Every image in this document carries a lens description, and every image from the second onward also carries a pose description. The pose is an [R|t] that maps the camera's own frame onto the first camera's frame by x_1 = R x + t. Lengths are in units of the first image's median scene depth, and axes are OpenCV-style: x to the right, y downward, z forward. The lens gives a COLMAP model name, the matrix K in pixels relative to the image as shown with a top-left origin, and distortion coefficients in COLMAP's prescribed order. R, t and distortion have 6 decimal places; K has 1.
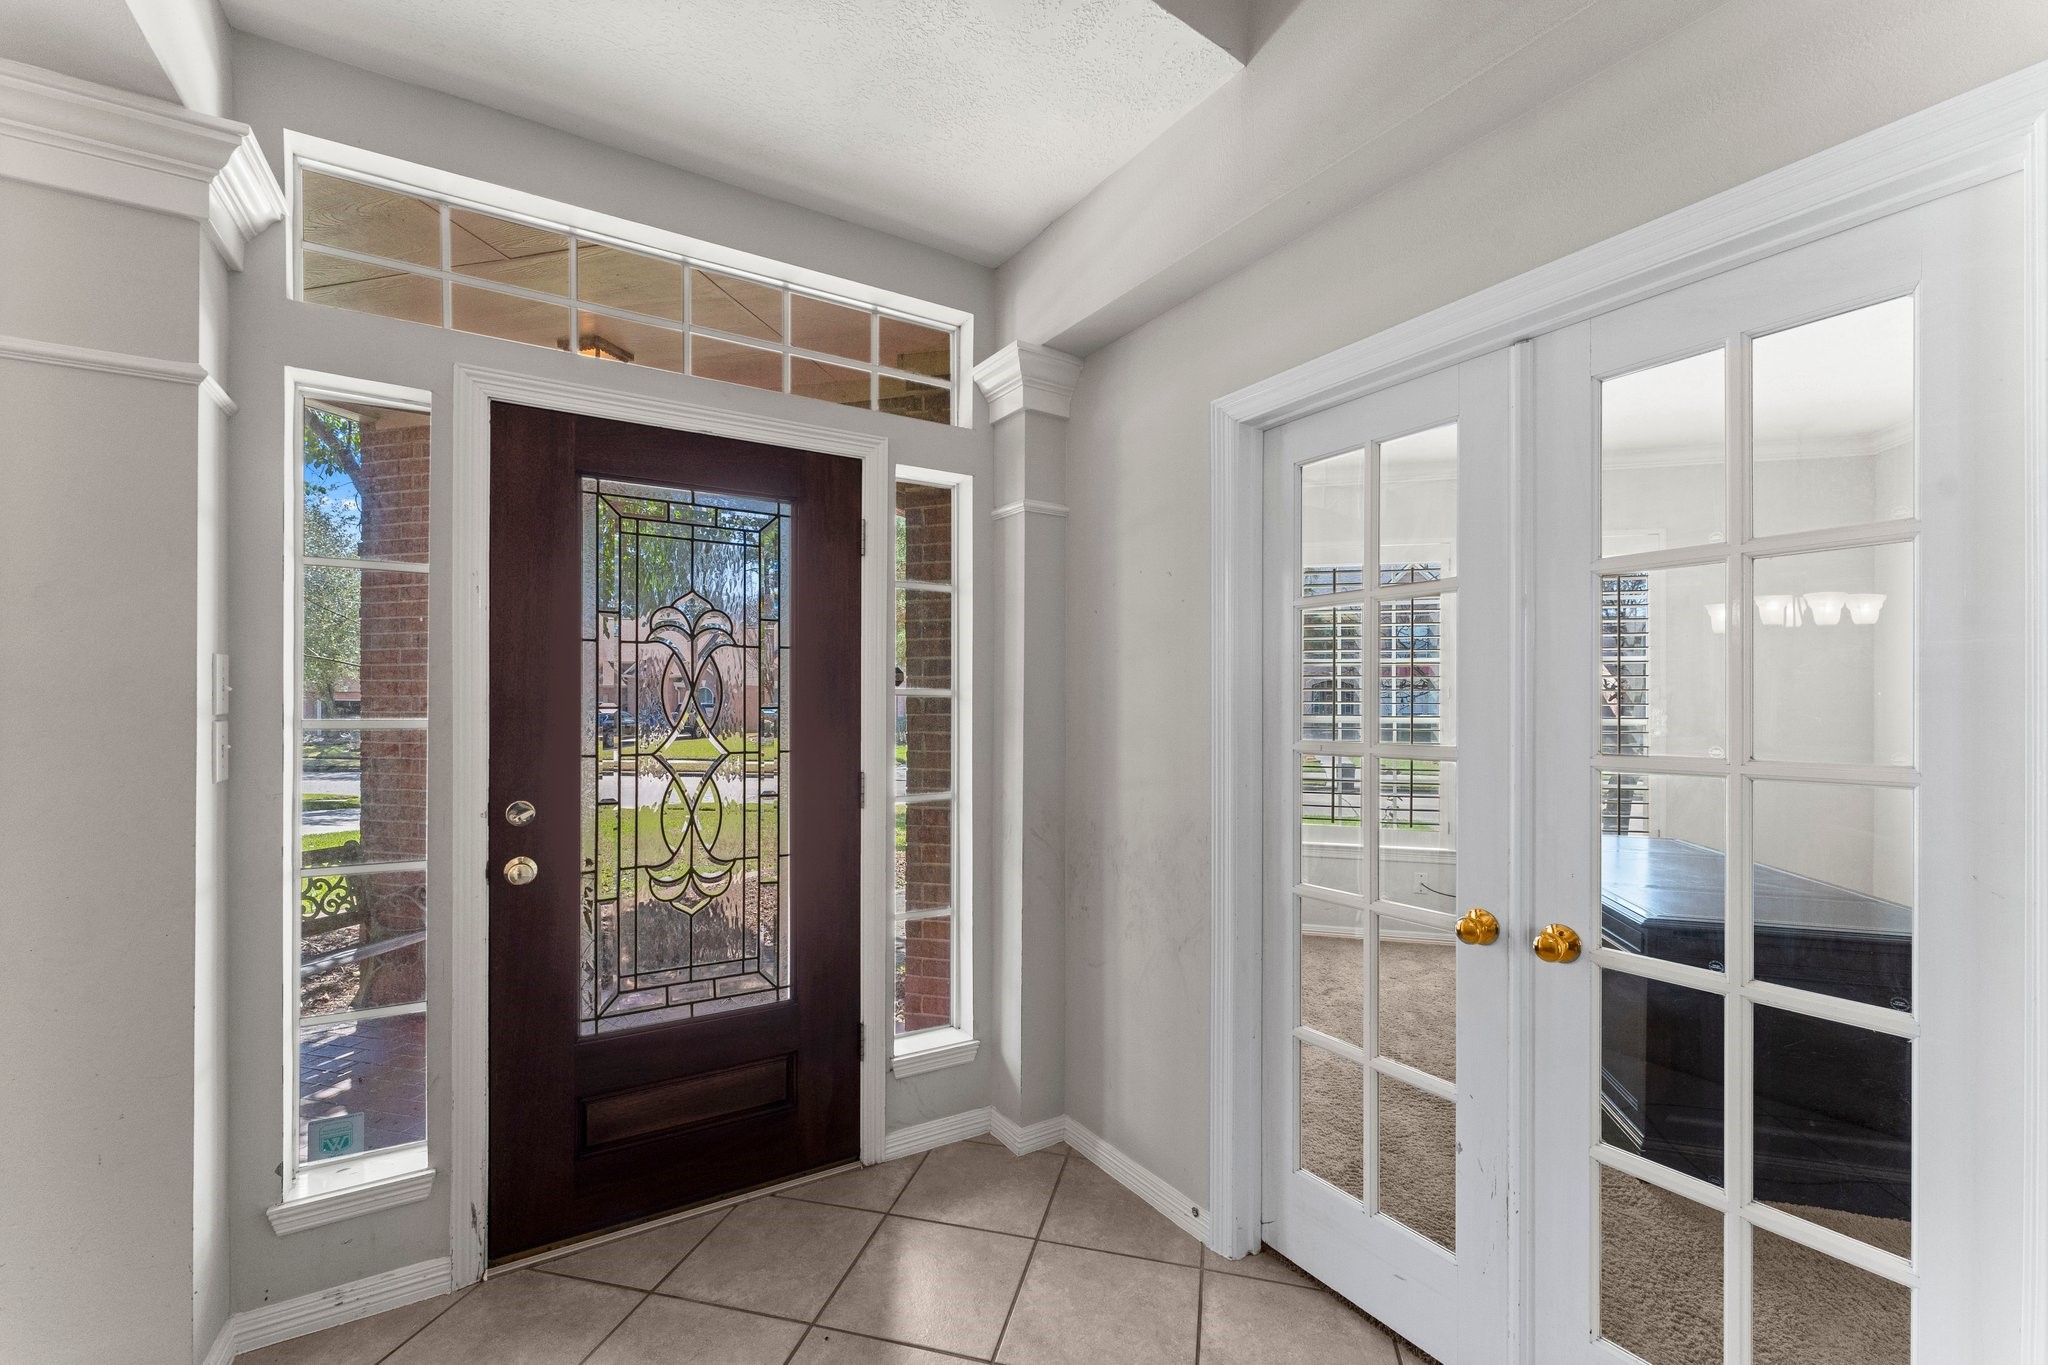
lens RADIAL K [[822.8, 0, 1021.7], [0, 822.8, 687.2], [0, 0, 1]] dist [0.002437, -0.000366]
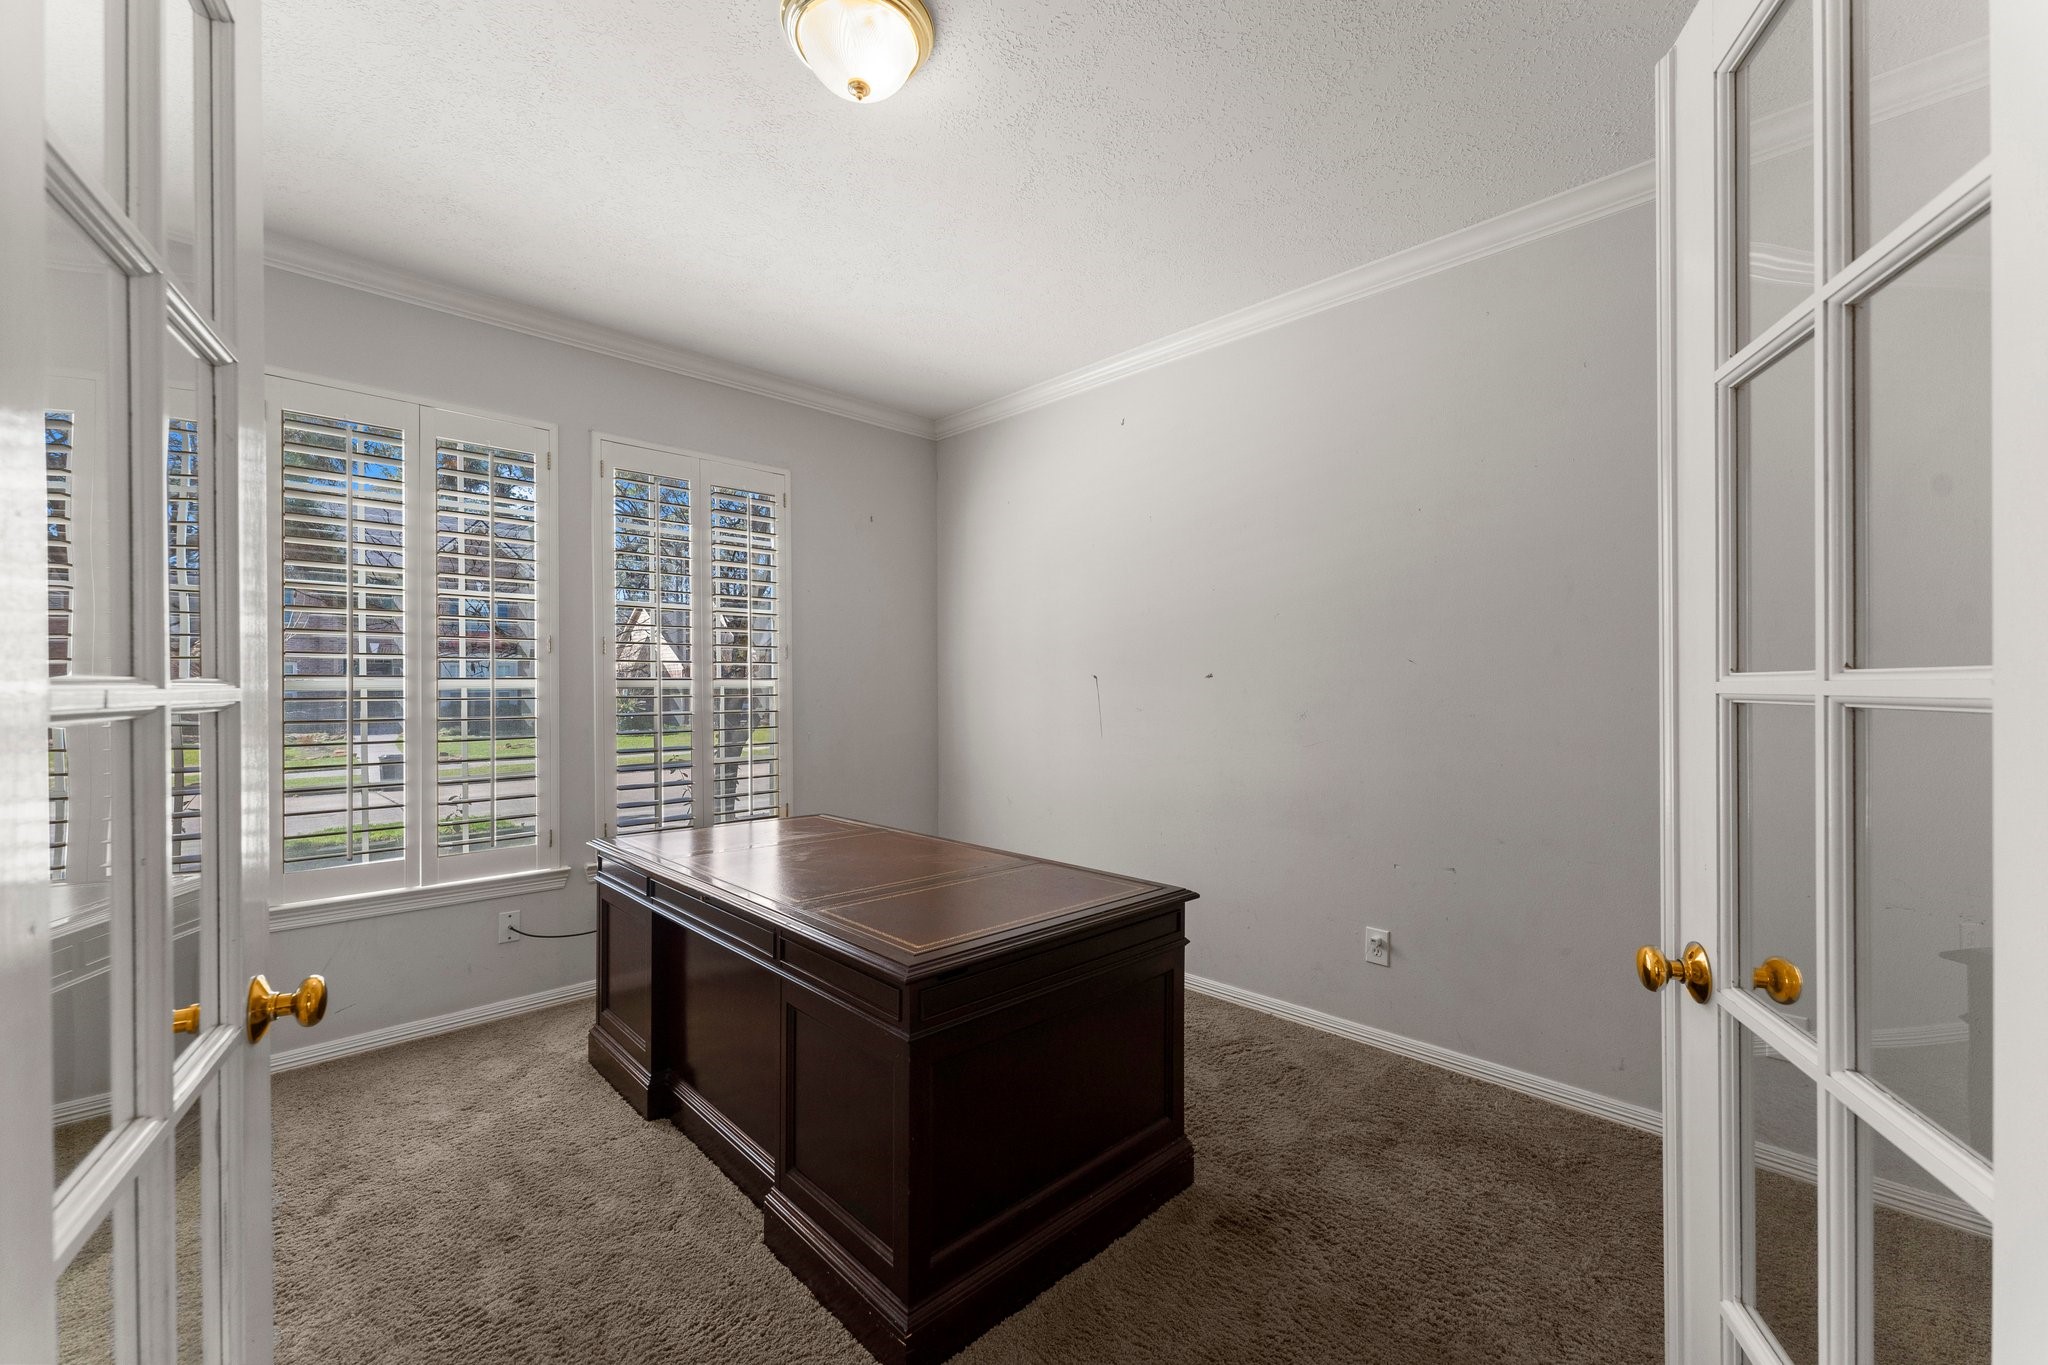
lens RADIAL K [[824.3, 0, 1028.4], [0, 824.3, 689.1], [0, 0, 1]] dist [0.001421, -0.000193]
pose [[0.516531, -0.019202, 0.856053, 0.125859], [-0.008444, 0.999586, 0.027517, 0.022529], [-0.856227, -0.021442, 0.516155, 0.283483]]
